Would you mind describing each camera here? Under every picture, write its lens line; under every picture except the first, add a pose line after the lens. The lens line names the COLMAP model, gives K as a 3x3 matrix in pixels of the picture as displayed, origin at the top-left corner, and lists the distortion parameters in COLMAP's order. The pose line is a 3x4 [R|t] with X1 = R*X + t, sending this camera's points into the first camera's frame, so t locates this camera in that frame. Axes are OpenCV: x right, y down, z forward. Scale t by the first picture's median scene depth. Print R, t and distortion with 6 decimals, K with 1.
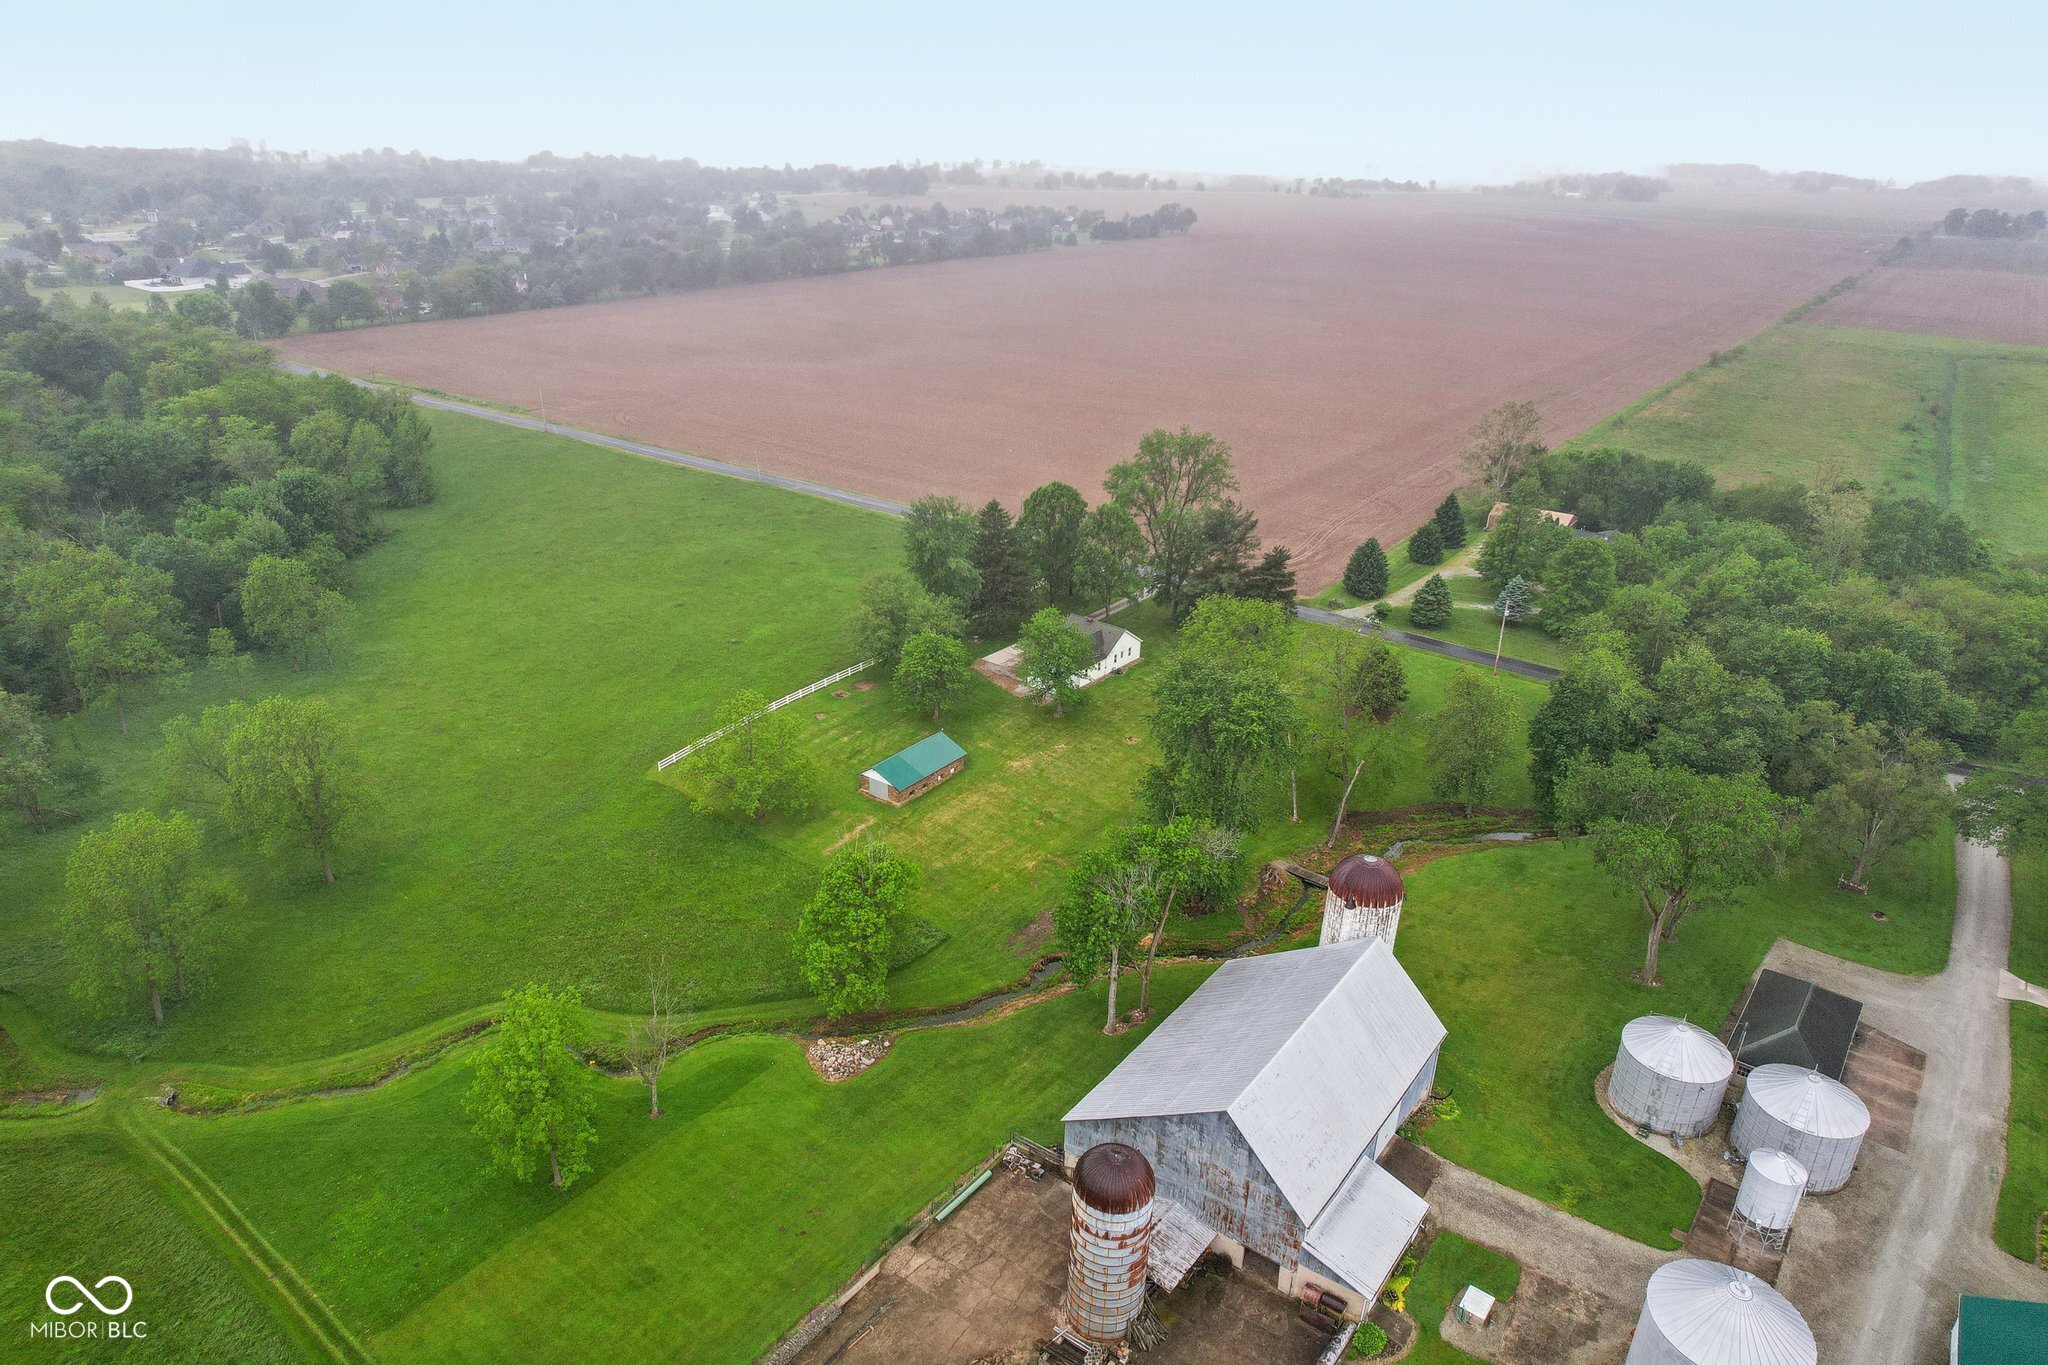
lens RADIAL K [[1292.3, 0, 1024.0], [0, 1292.3, 682.5], [0, 0, 1]] dist [-0.052063, -0.000358]
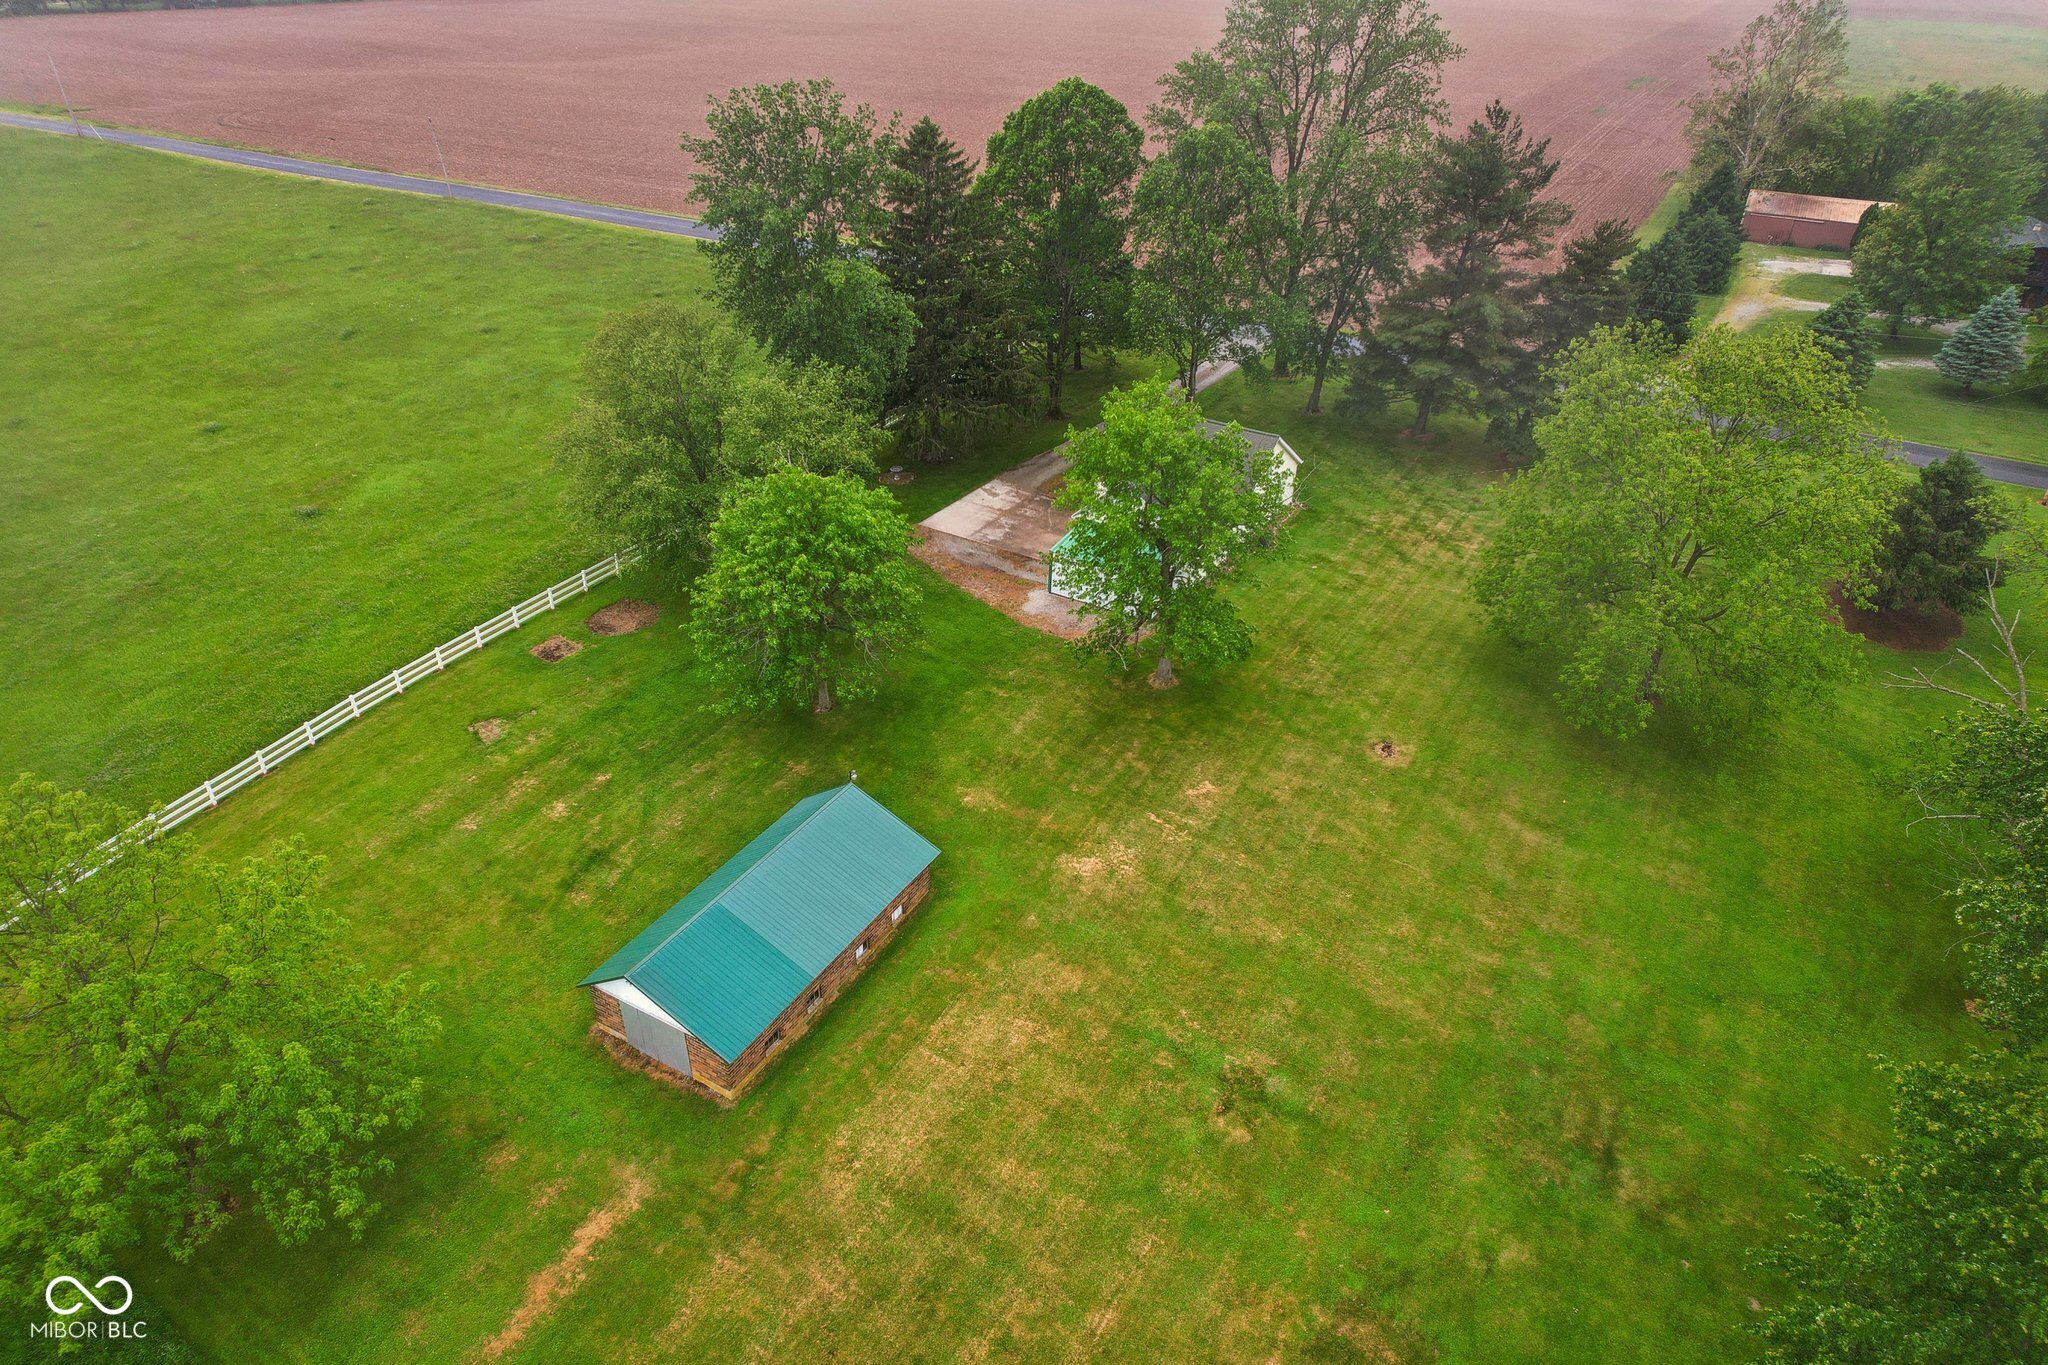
lens RADIAL K [[1292.3, 0, 1024.0], [0, 1292.3, 682.5], [0, 0, 1]] dist [-0.052063, -0.000358]
pose [[0.992470, -0.065589, 0.103450, -0.048354], [0.049783, 0.987646, 0.148583, -0.029584], [-0.111918, -0.142314, 0.983474, 0.626802]]
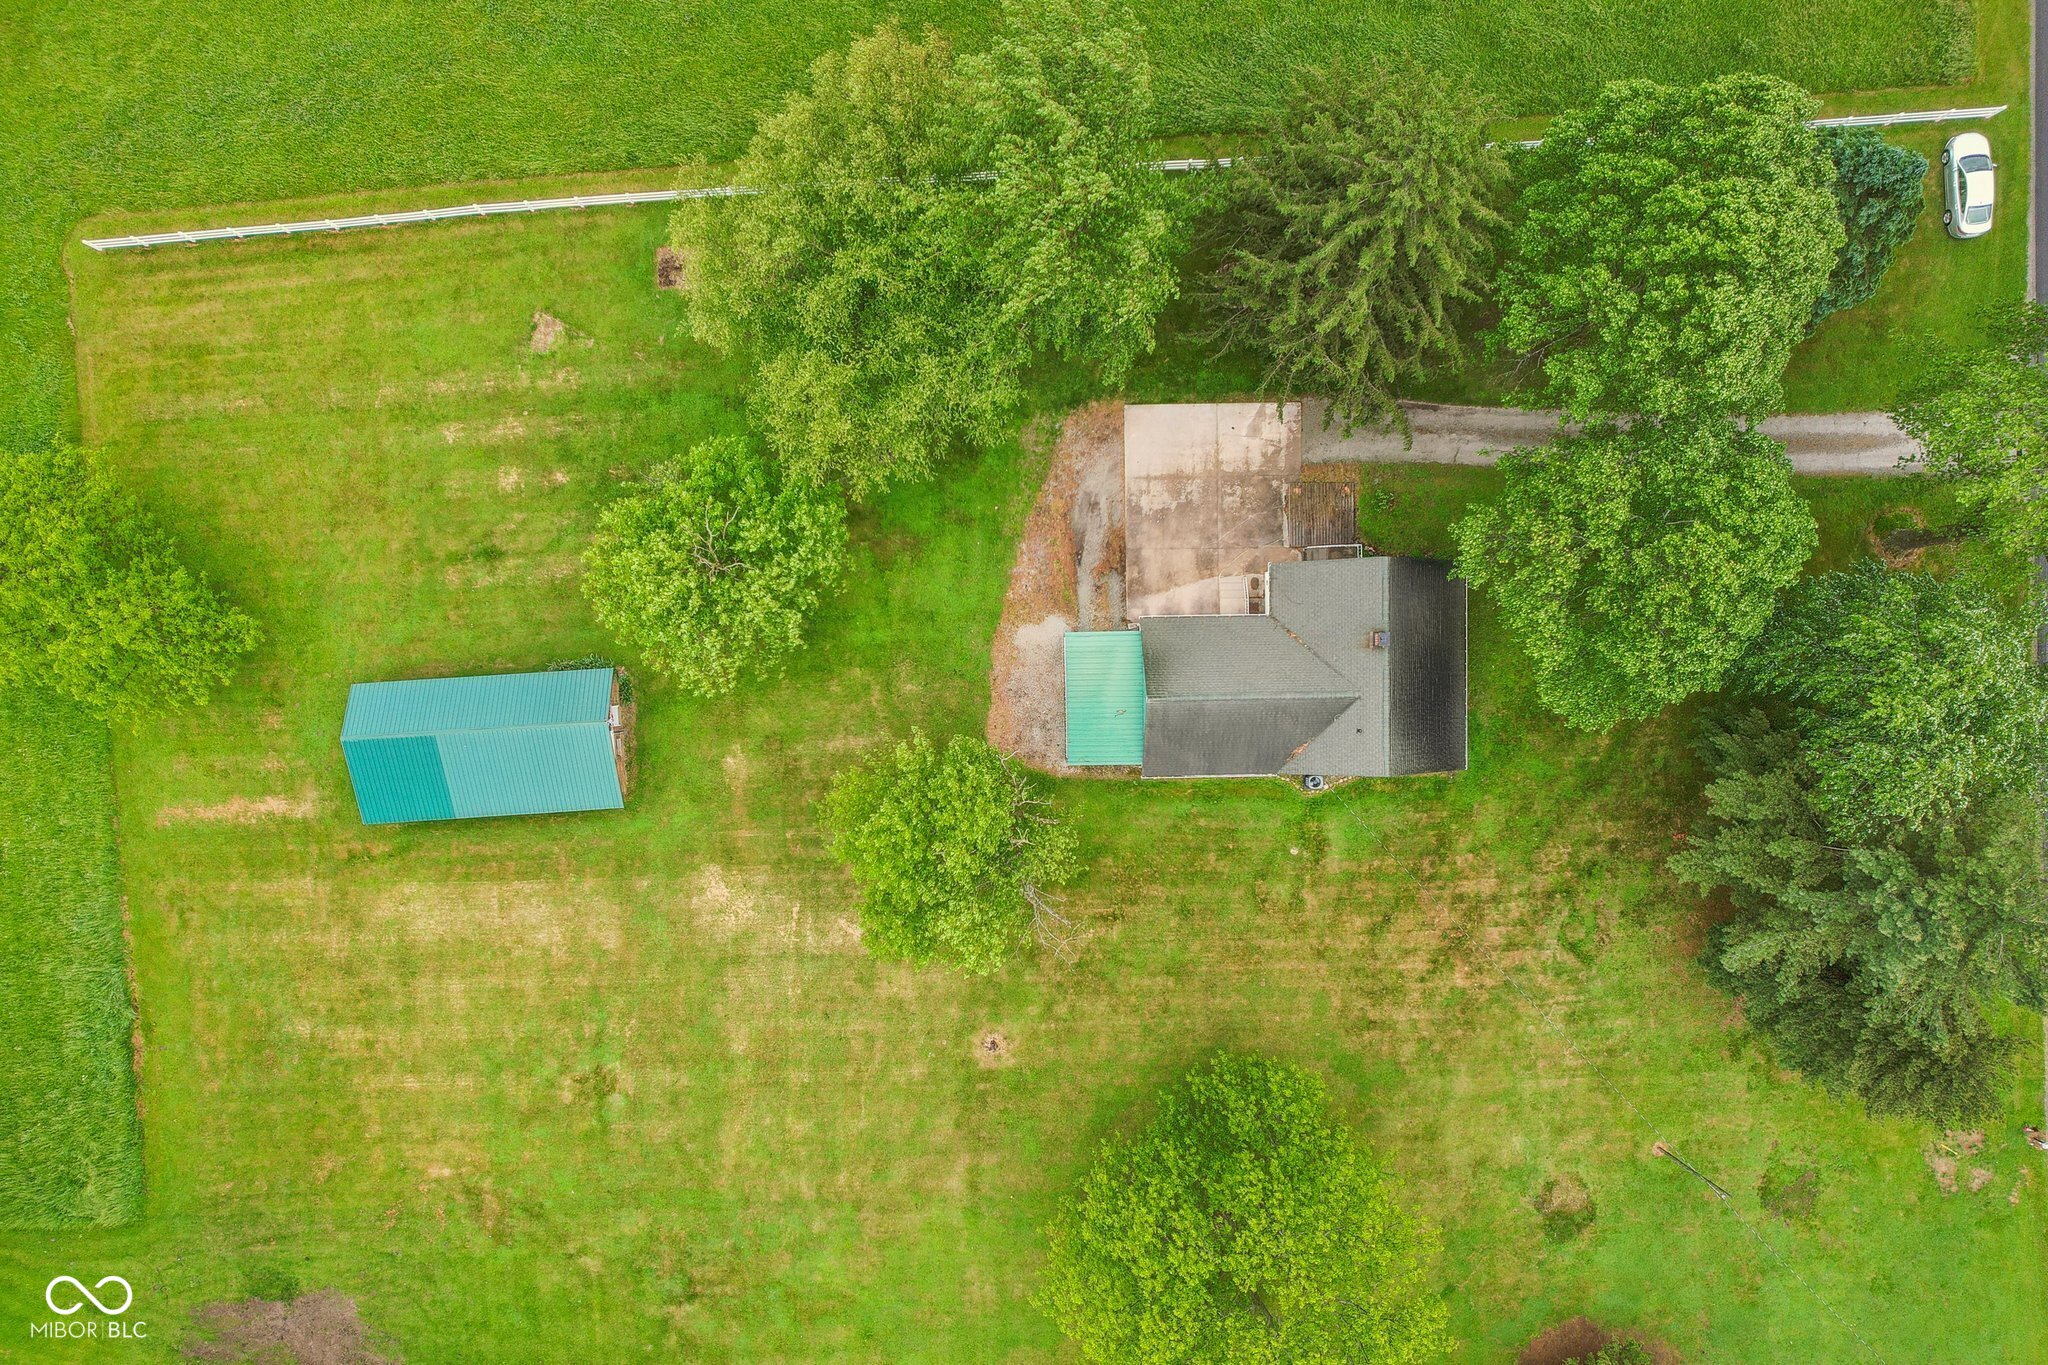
lens RADIAL K [[1292.3, 0, 1024.0], [0, 1292.3, 682.5], [0, 0, 1]] dist [-0.052063, -0.000358]
pose [[0.646590, 0.762192, 0.031370, -0.005861], [-0.333125, 0.245126, 0.910462, -0.315576], [0.686258, -0.599146, 0.412401, 0.858089]]
